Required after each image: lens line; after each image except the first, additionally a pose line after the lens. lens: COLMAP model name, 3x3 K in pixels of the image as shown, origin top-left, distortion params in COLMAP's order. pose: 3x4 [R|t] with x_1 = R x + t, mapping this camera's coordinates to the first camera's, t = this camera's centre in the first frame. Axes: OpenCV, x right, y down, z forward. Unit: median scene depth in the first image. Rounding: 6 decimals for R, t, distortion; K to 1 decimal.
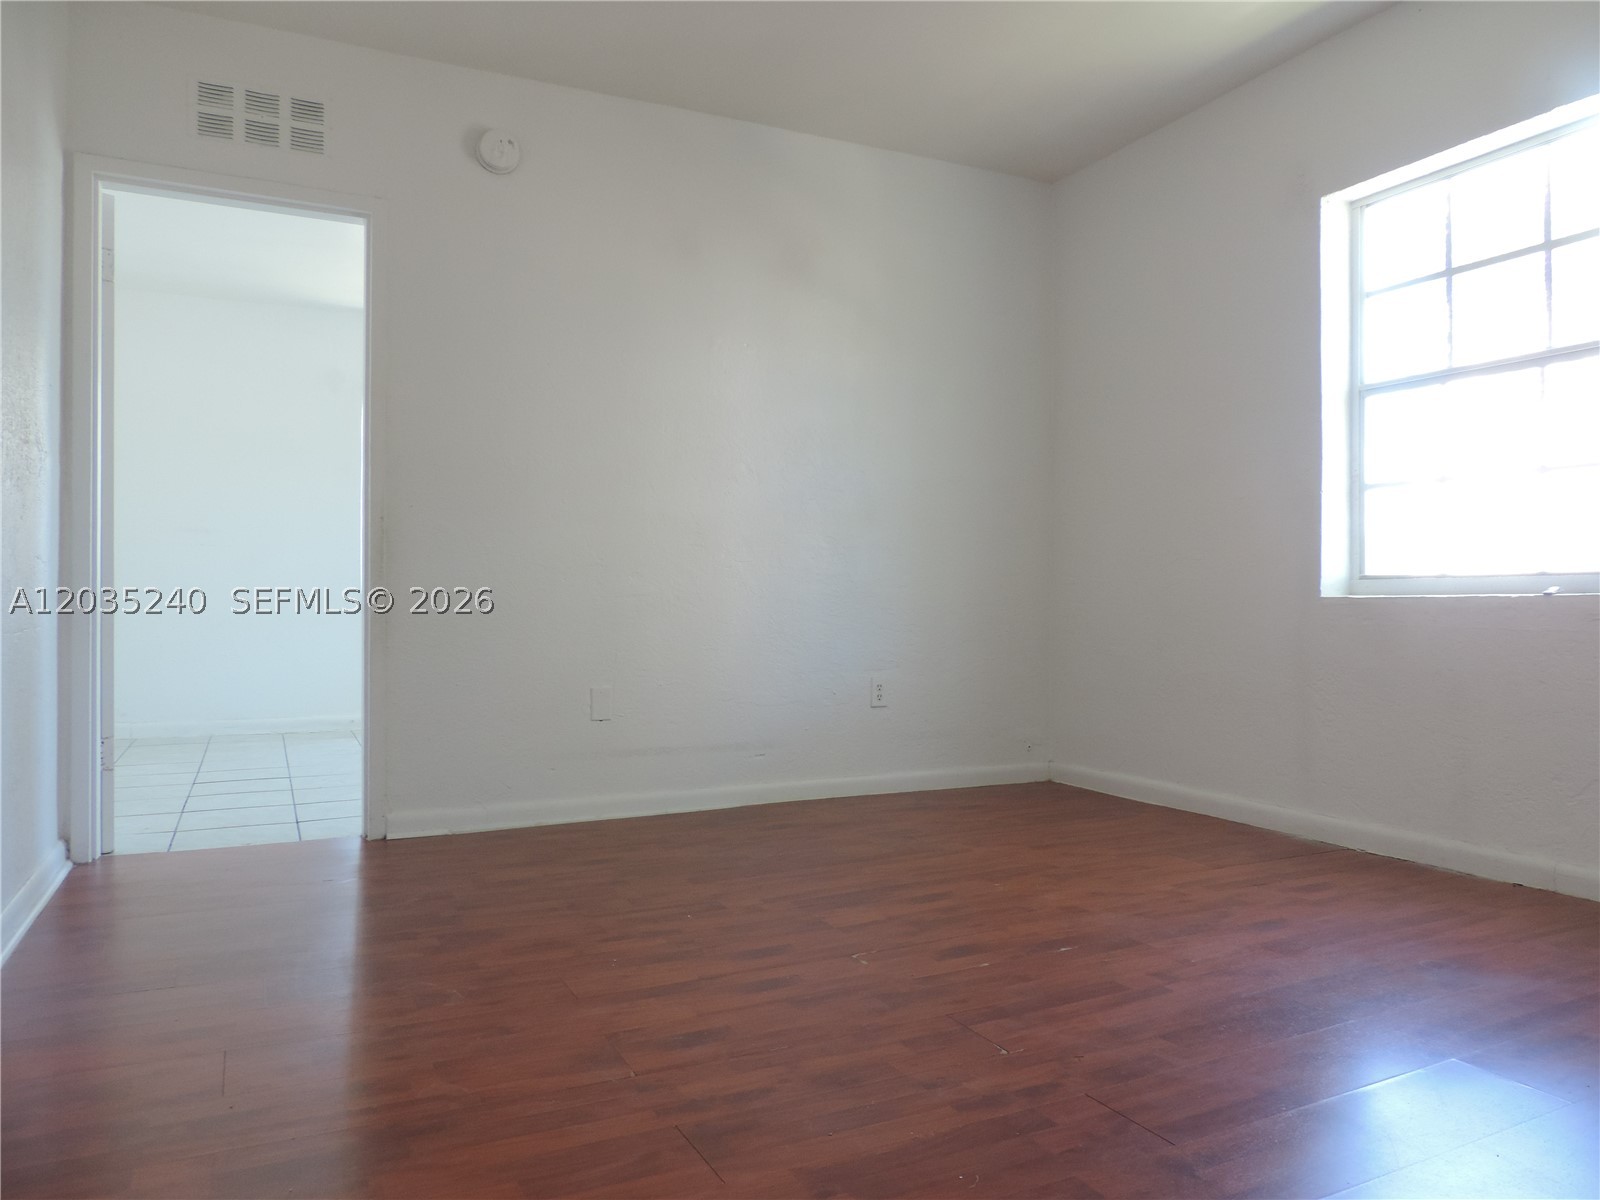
lens RADIAL K [[1157.4, 0, 800.0], [0, 1157.4, 600.0], [0, 0, 1]] dist [-0.001079, 0.000749]
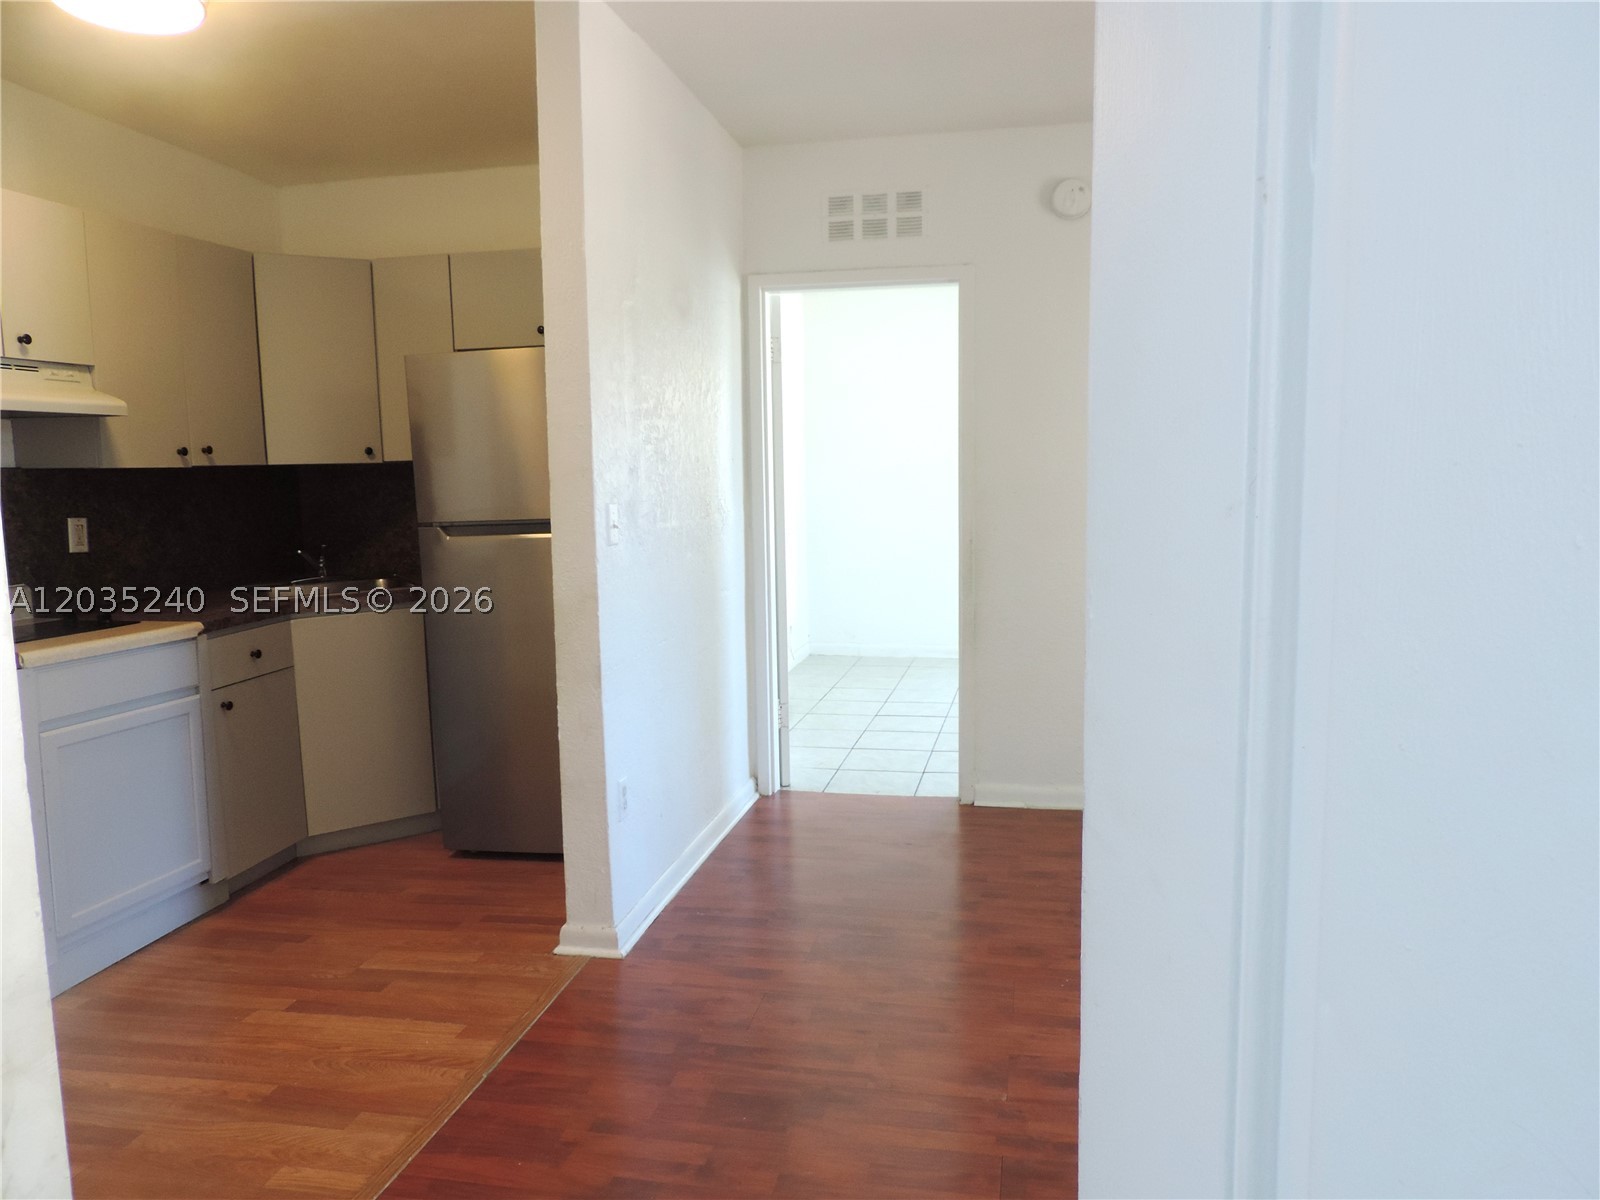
lens RADIAL K [[1153.1, 0, 785.2], [0, 1153.1, 602.7], [0, 0, 1]] dist [-0.031452, 0.045226]
pose [[0.788126, 0.056936, -0.612875, 0.239791], [0.020984, 0.992648, 0.119200, -0.170077], [0.615156, -0.106805, 0.781137, -0.048227]]
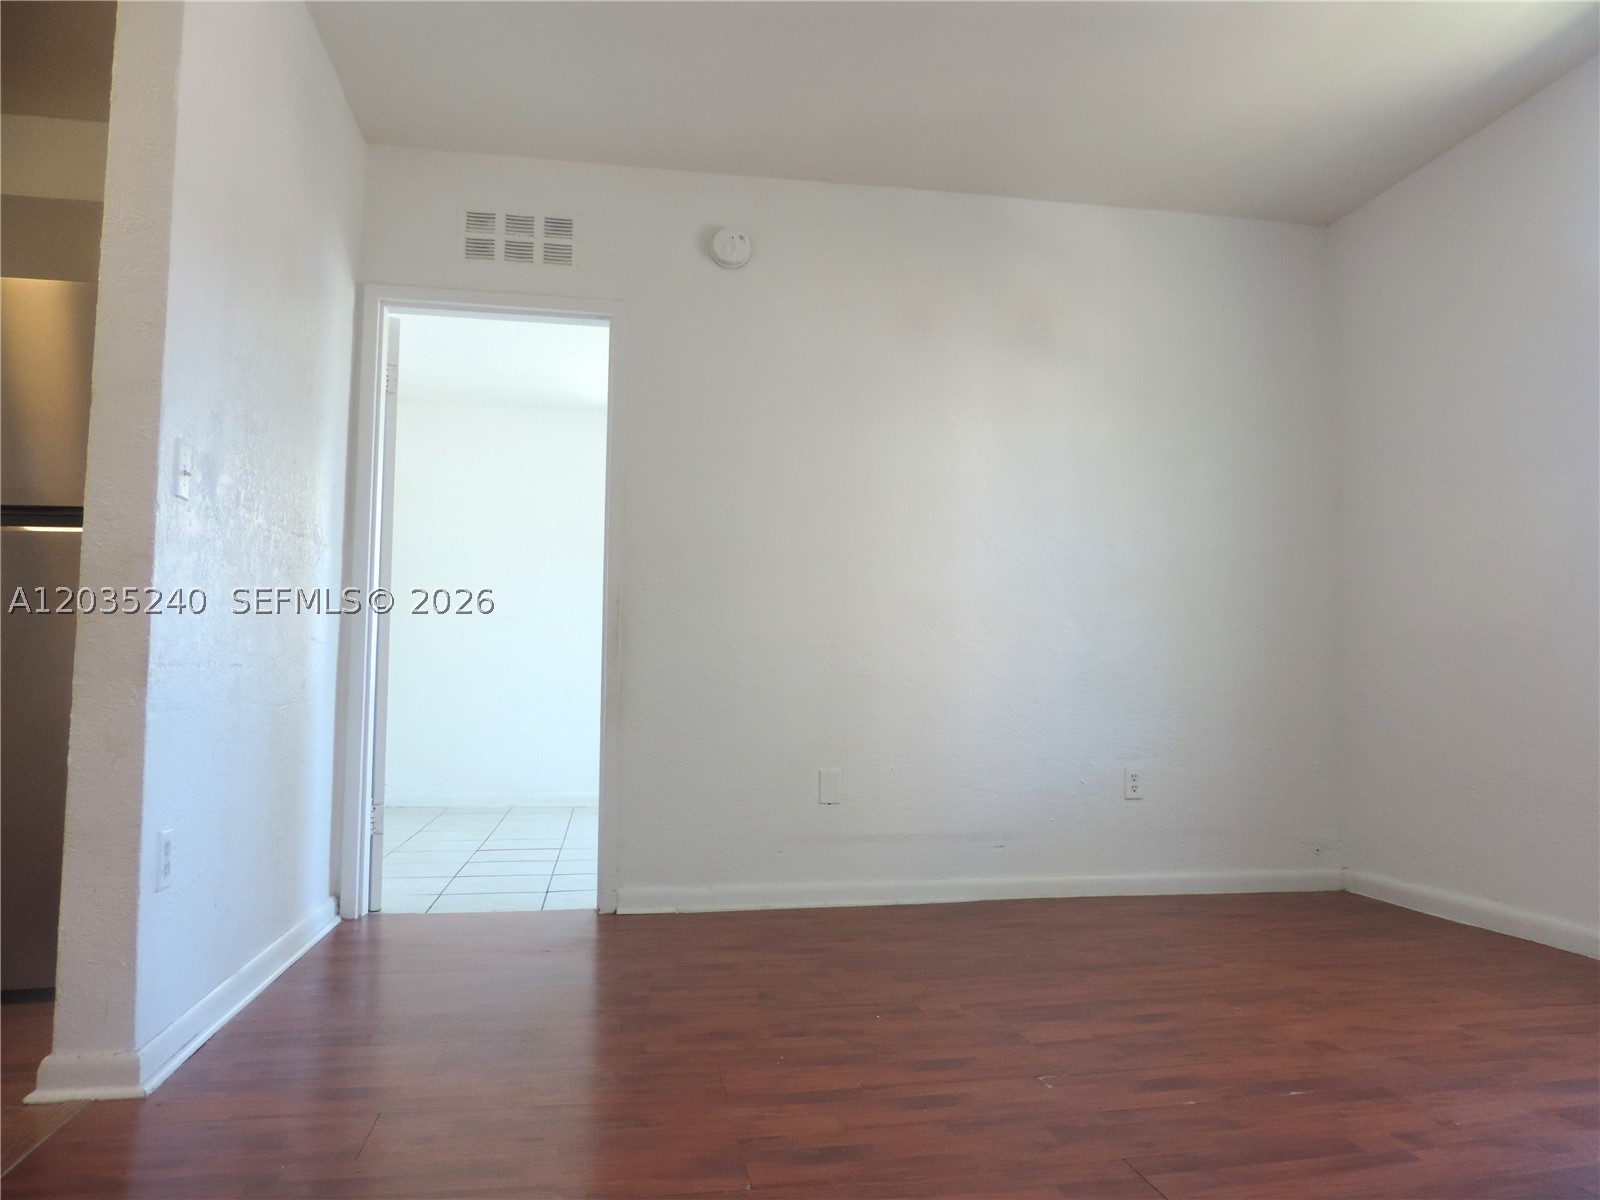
lens RADIAL K [[1152.3, 0, 800.0], [0, 1152.3, 600.0], [0, 0, 1]] dist [-0.012555, -0.001373]
pose [[0.961981, -0.014530, -0.272729, 0.088968], [-0.005786, 0.997275, -0.073542, 0.004625], [0.273054, 0.072324, 0.959276, 0.055194]]
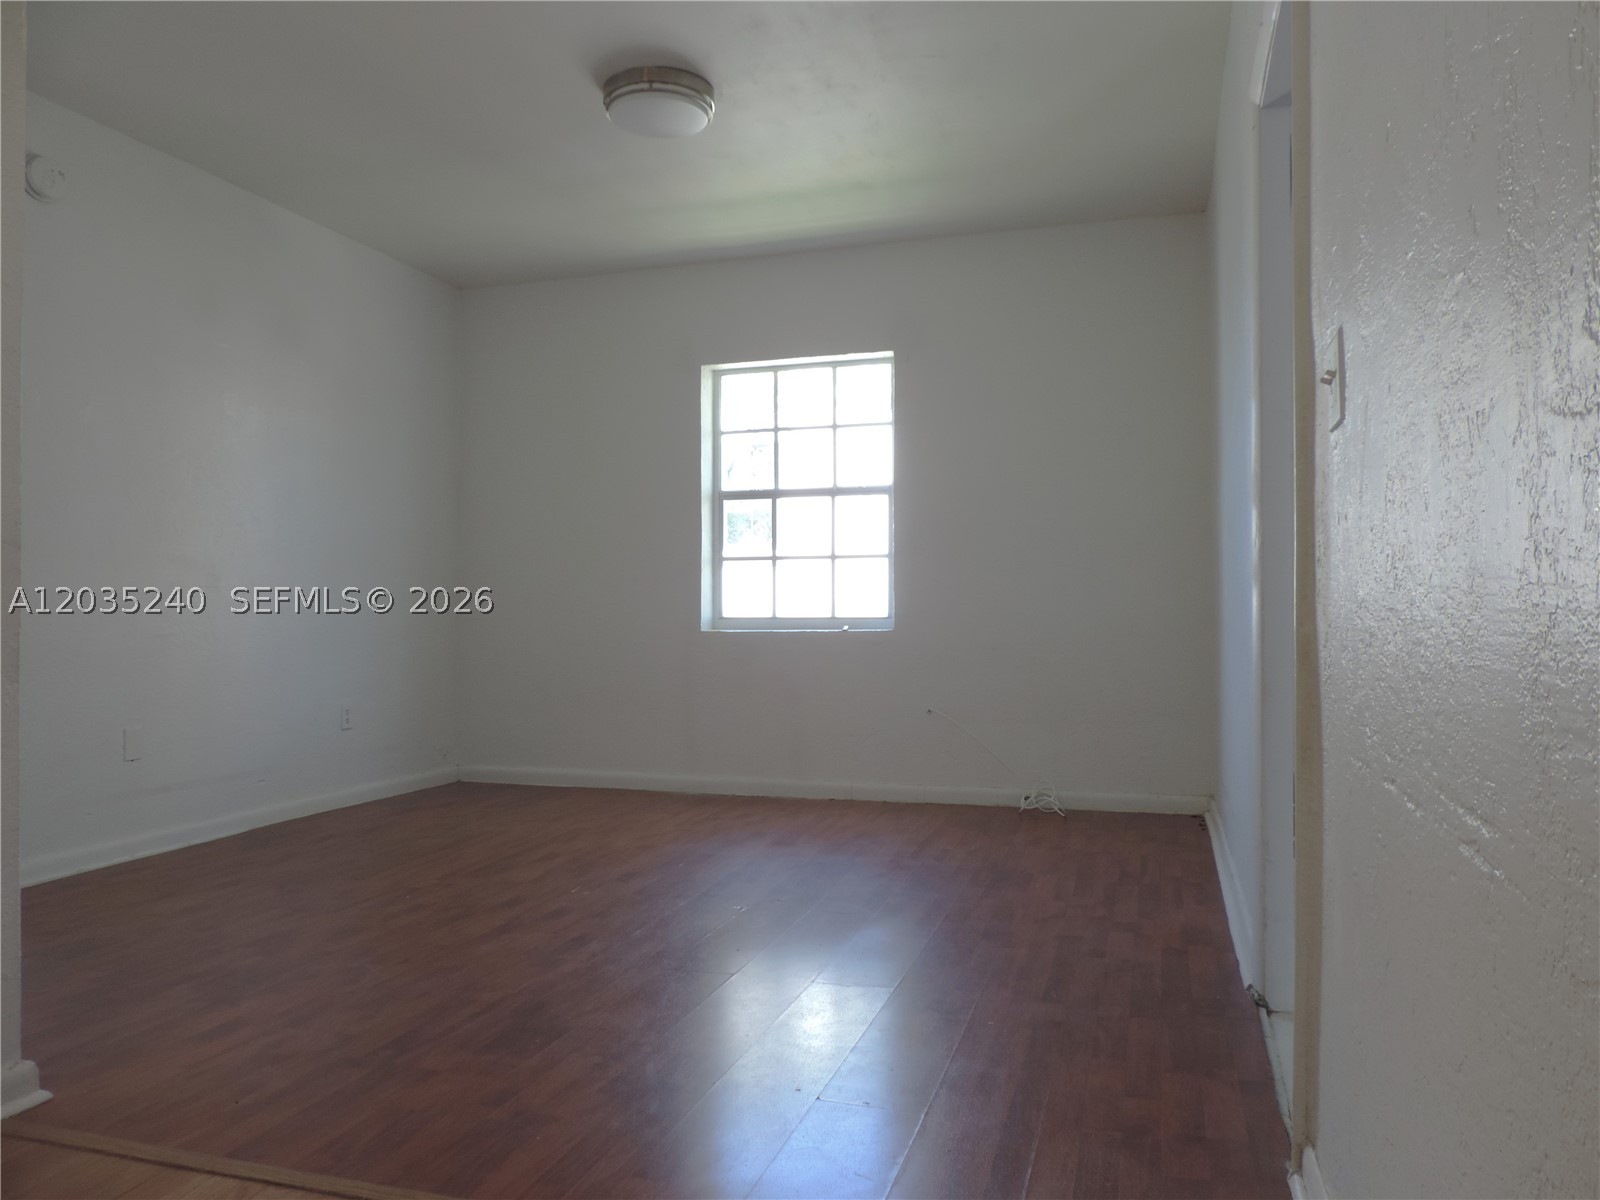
lens RADIAL K [[1160.4, 0, 800.0], [0, 1160.4, 600.0], [0, 0, 1]] dist [0.047511, 0.001365]
pose [[0.696151, 0.008313, 0.717847, -0.615044], [0.000142, 0.999931, -0.011718, -0.028676], [-0.717895, 0.008260, 0.696102, -0.162189]]
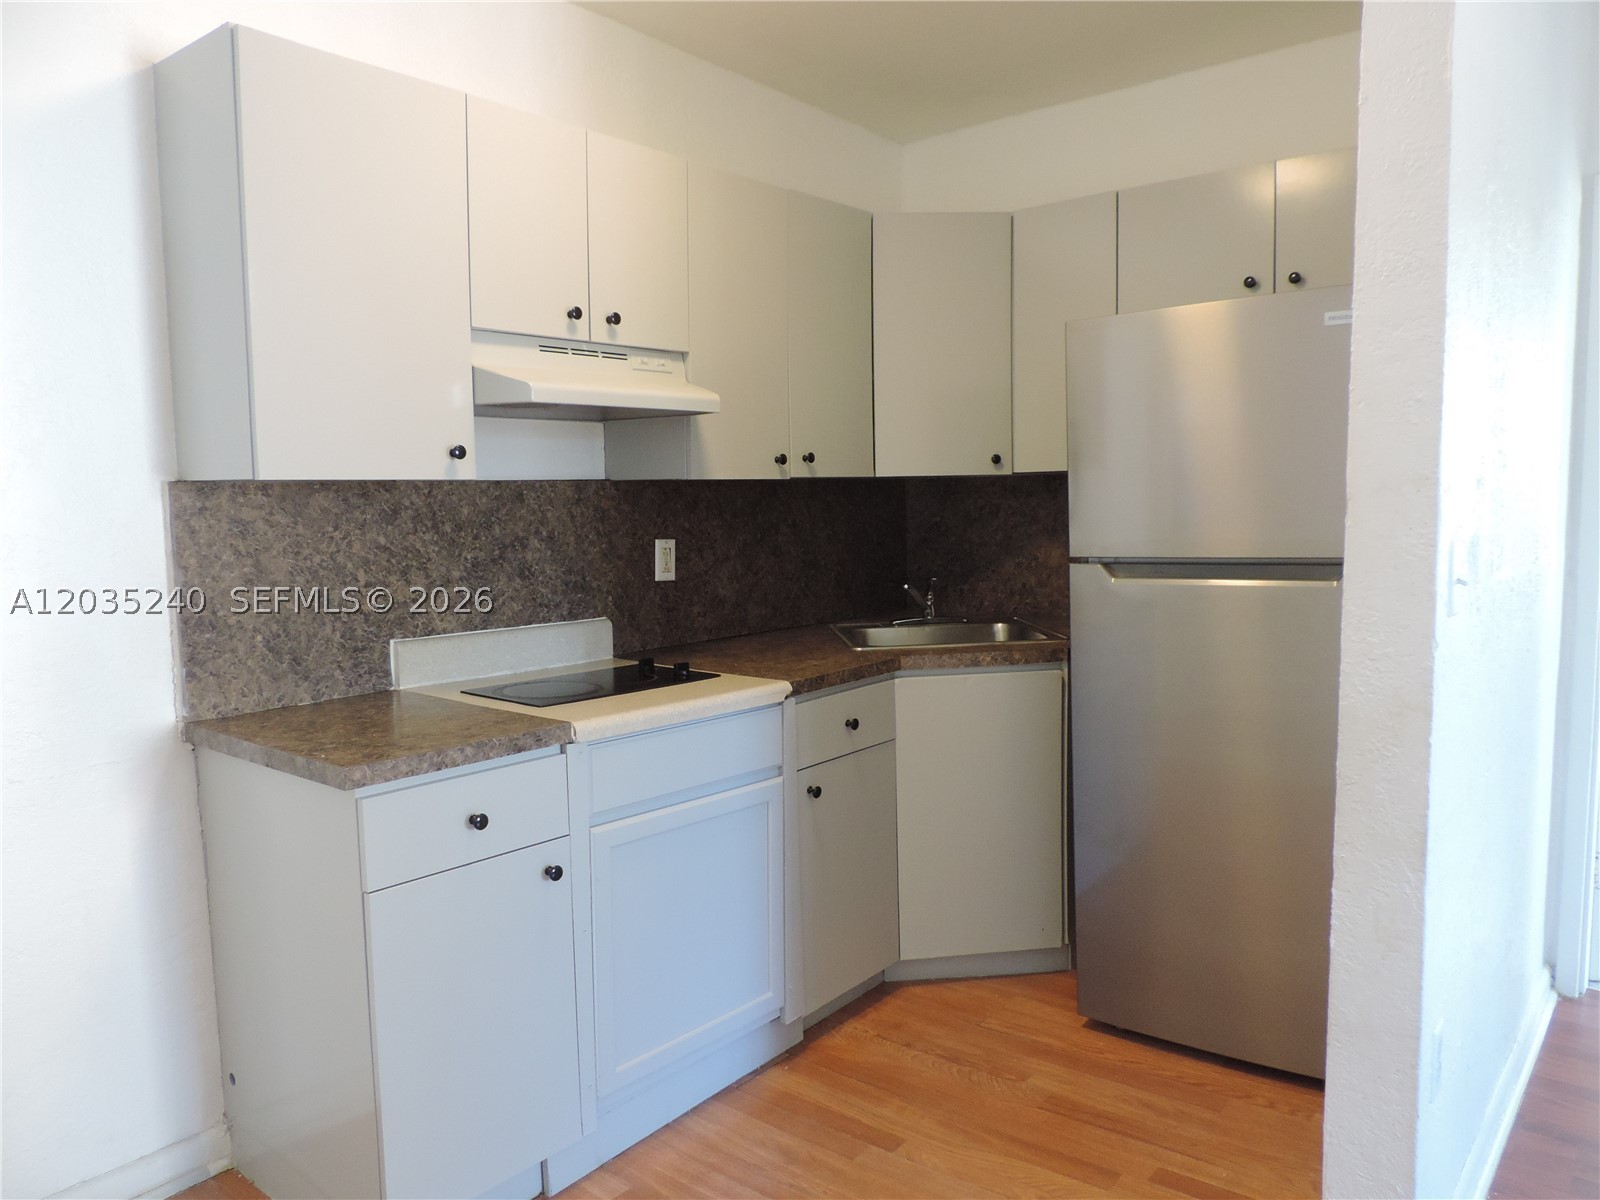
lens RADIAL K [[1129.9, 0, 800.0], [0, 1129.9, 600.0], [0, 0, 1]] dist [-0.022794, 0.007655]
pose [[0.425053, 0.075847, -0.901985, -0.120771], [0.018944, 0.995519, 0.092640, -0.167471], [0.904970, -0.056464, 0.421712, 0.121533]]
